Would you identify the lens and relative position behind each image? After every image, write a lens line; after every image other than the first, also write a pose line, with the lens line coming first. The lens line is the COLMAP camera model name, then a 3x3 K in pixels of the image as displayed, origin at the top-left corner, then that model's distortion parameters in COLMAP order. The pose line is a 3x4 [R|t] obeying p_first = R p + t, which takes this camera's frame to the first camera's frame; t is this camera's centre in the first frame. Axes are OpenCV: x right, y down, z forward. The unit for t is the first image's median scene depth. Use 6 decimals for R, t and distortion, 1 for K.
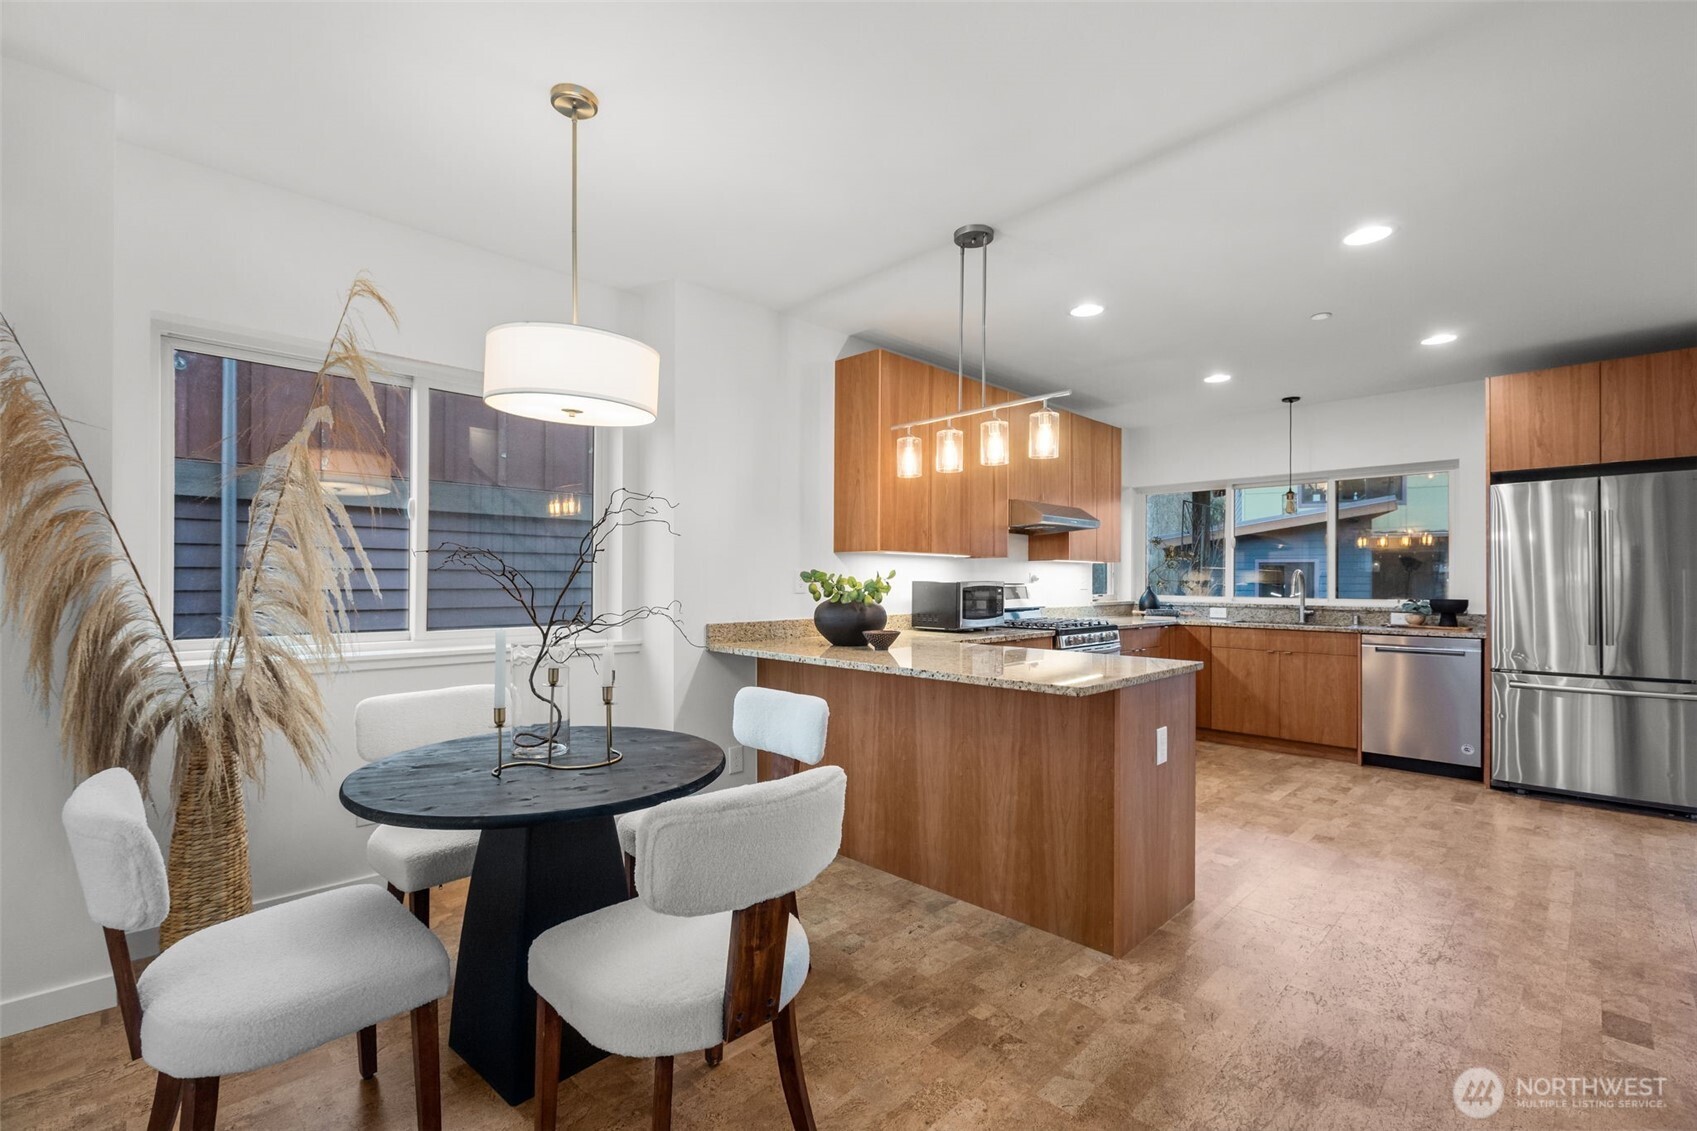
lens RADIAL K [[756.1, 0, 825.1], [0, 756.1, 575.4], [0, 0, 1]] dist [-0.000909, -0.000587]
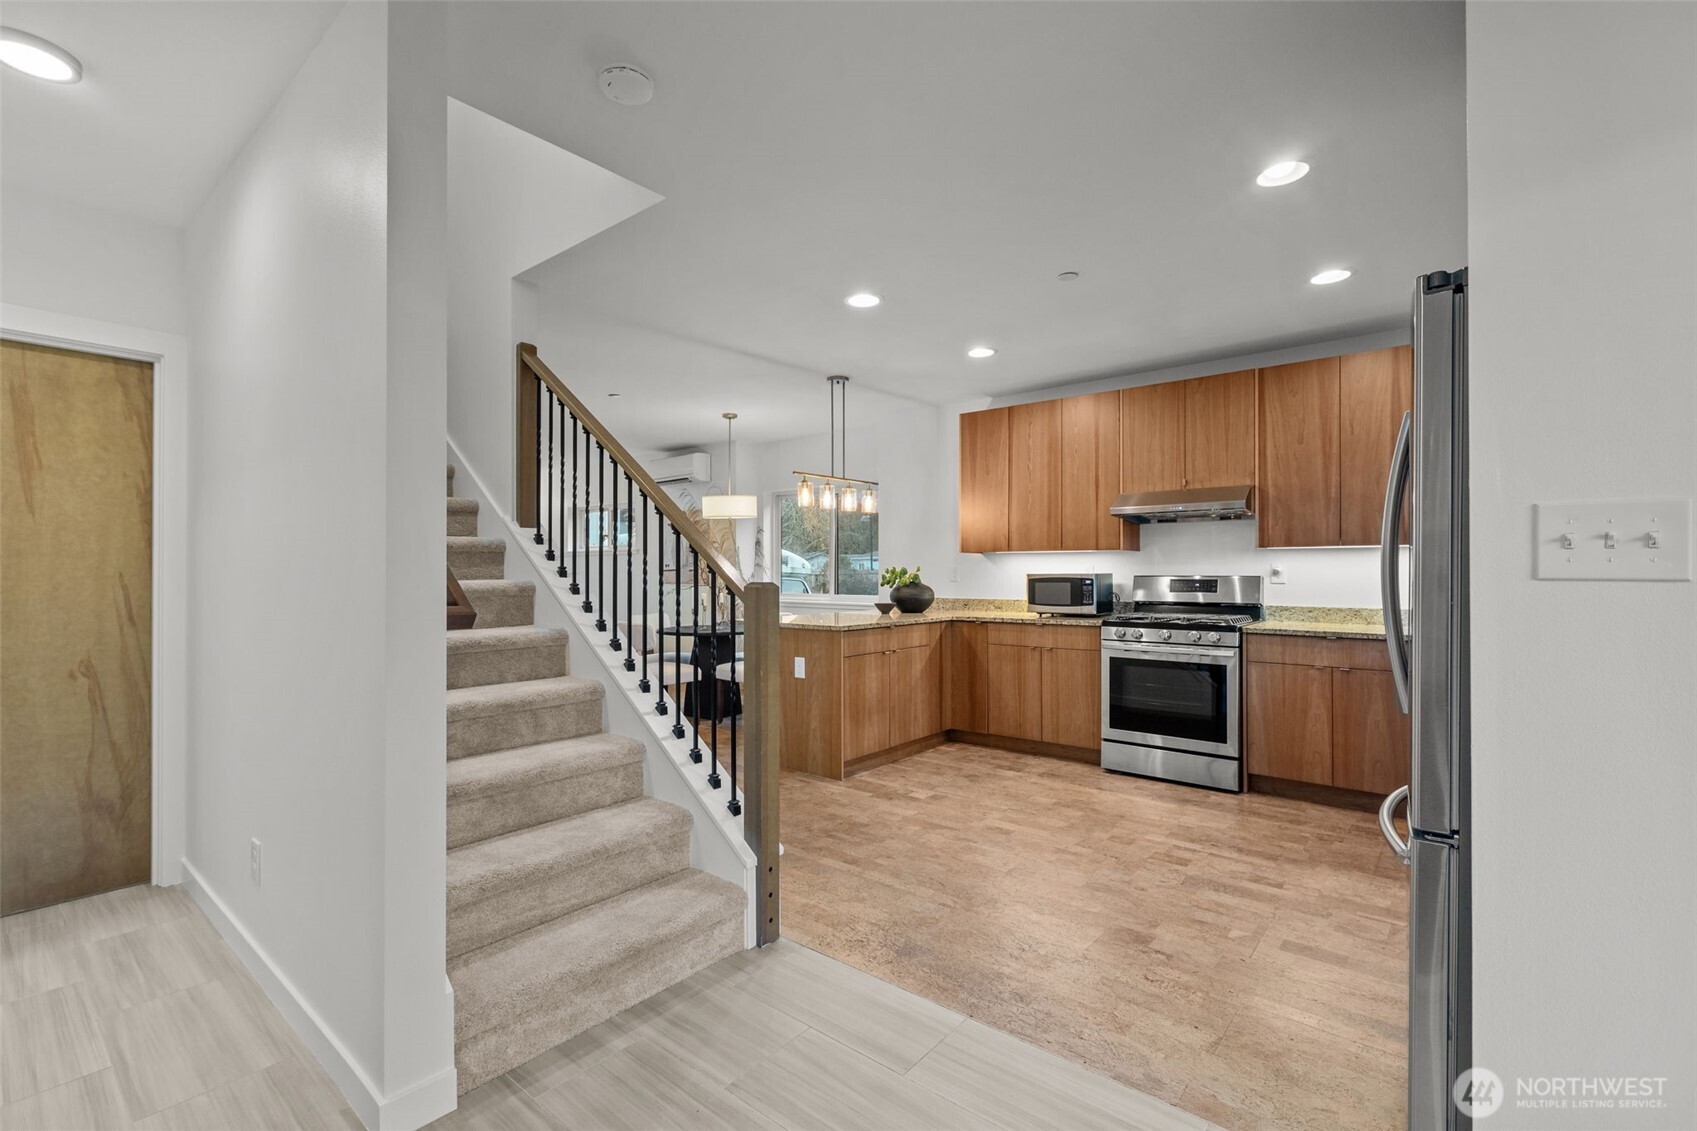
lens RADIAL K [[757.1, 0, 848.5], [0, 757.1, 565.5], [0, 0, 1]] dist [0.001816, 0.000216]
pose [[0.104225, -0.011413, -0.994488, 1.227166], [0.006766, 0.999919, -0.010767, 0.006107], [0.994531, -0.005607, 0.104293, 0.523497]]
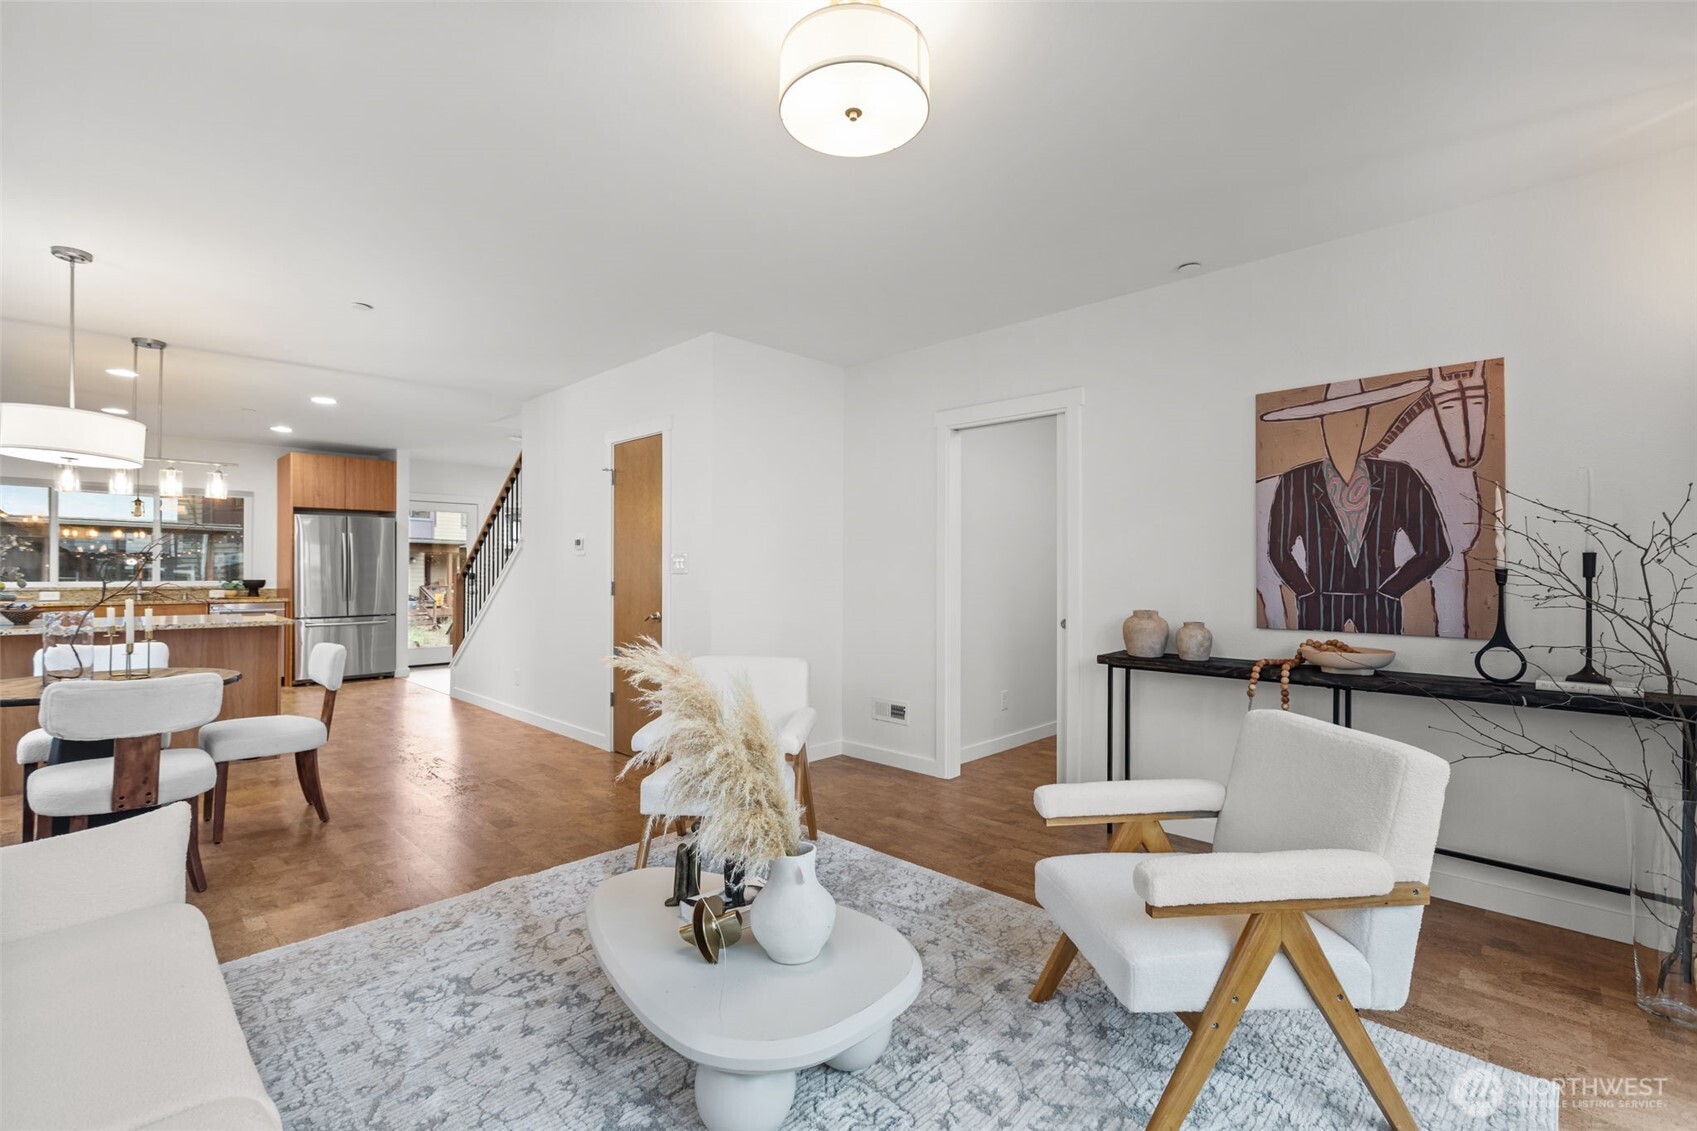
lens RADIAL K [[764.5, 0, 848.5], [0, 764.5, 565.5], [0, 0, 1]] dist [0.002560, 0.000453]
pose [[-0.020653, 0.001617, 0.999785, -0.861209], [-0.008424, 0.999963, -0.001791, -0.006545], [-0.999751, -0.008460, -0.020638, -0.236184]]
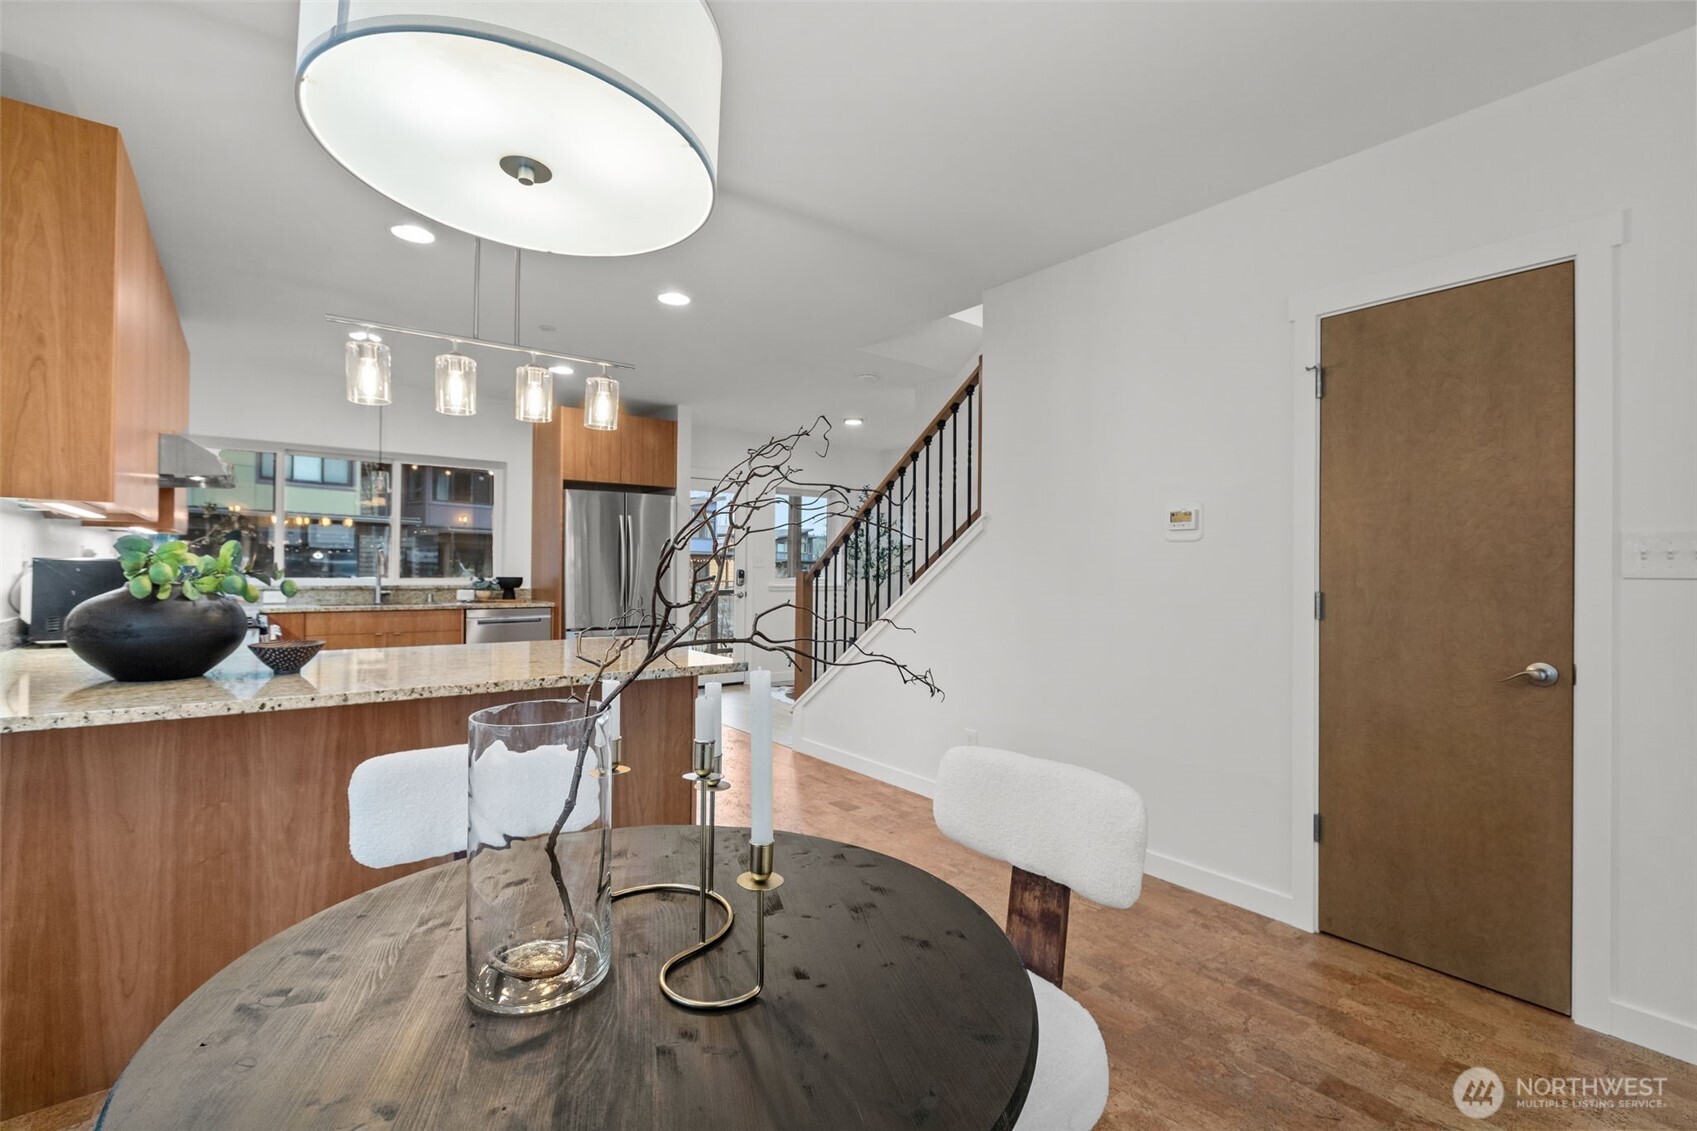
lens RADIAL K [[750.4, 0, 848.5], [0, 750.4, 565.5], [0, 0, 1]] dist [-0.000260, -0.000271]
pose [[0.101640, 0.000962, 0.994821, -0.335406], [-0.016669, 0.999861, 0.000736, 0.003287], [-0.994682, -0.016657, 0.101642, 0.350237]]
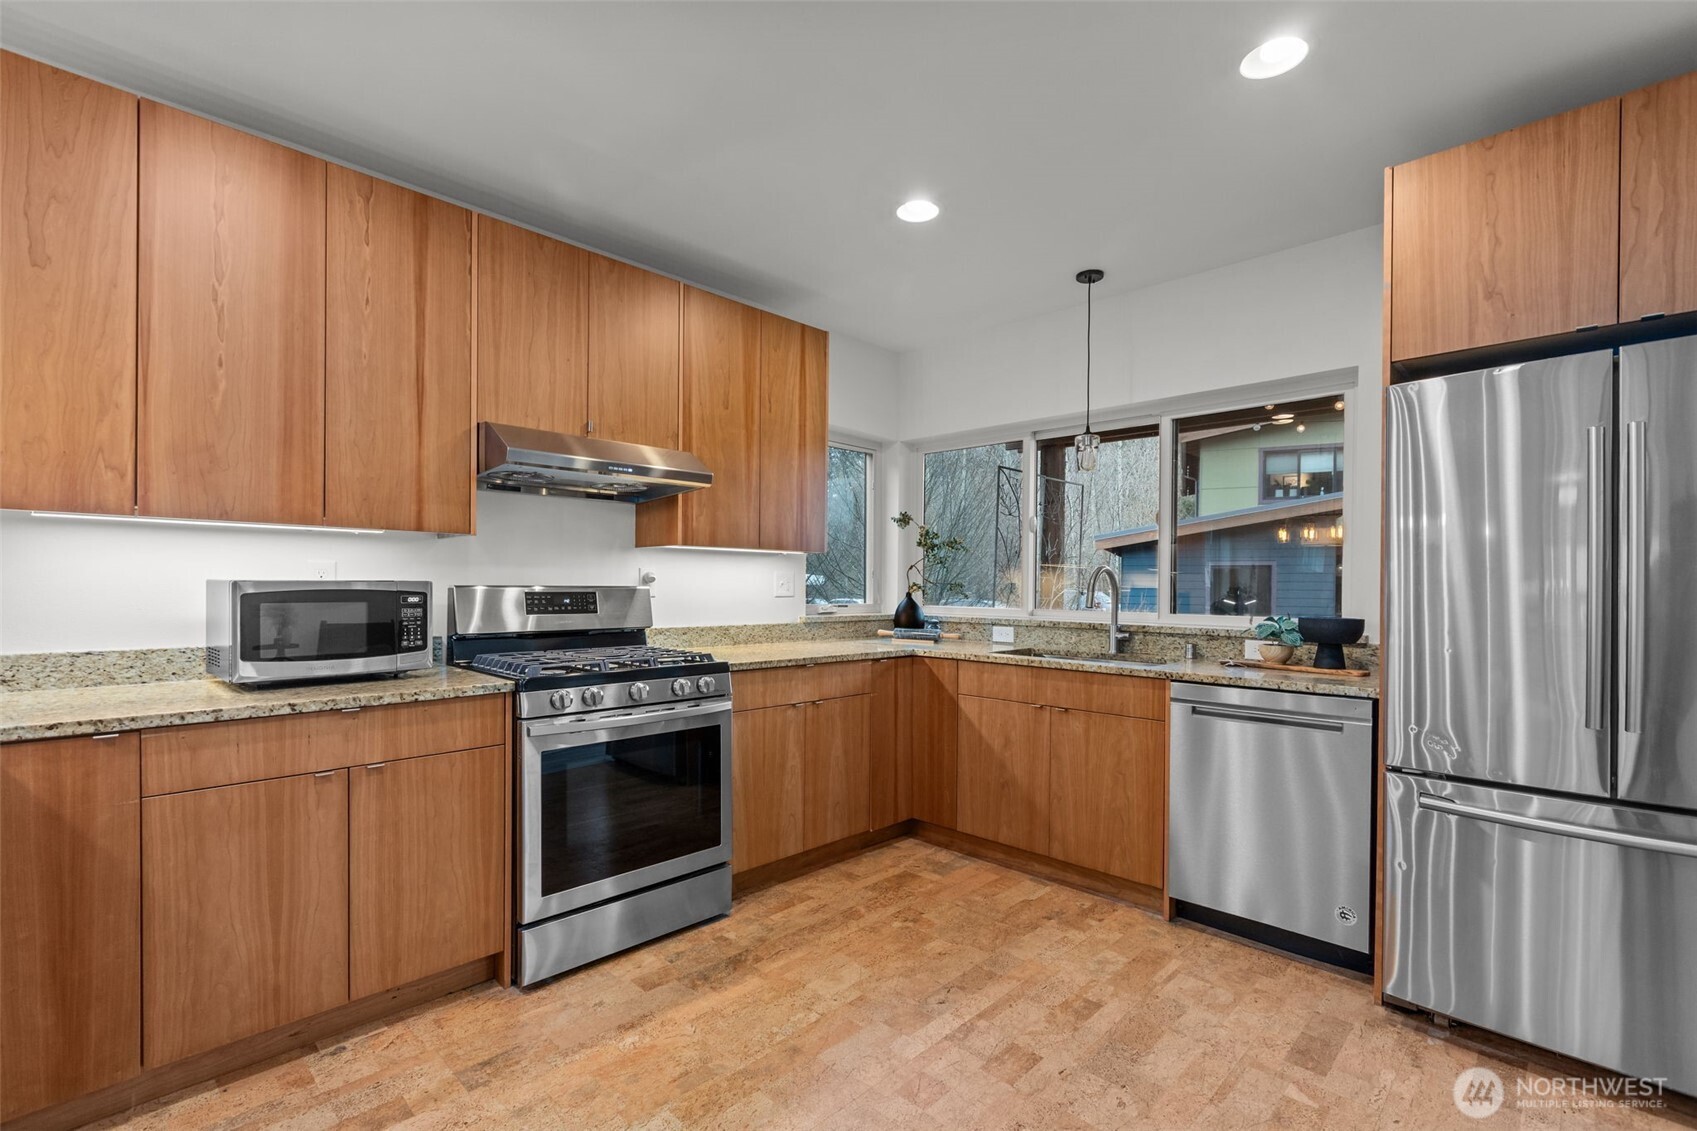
lens RADIAL K [[760.5, 0, 836.2], [0, 760.5, 588.5], [0, 0, 1]] dist [0.003077, -0.000167]
pose [[0.999846, 0.004730, 0.016876, 0.479927], [-0.004916, 0.999927, 0.011008, 0.006331], [-0.016823, -0.011089, 0.999797, 0.477455]]
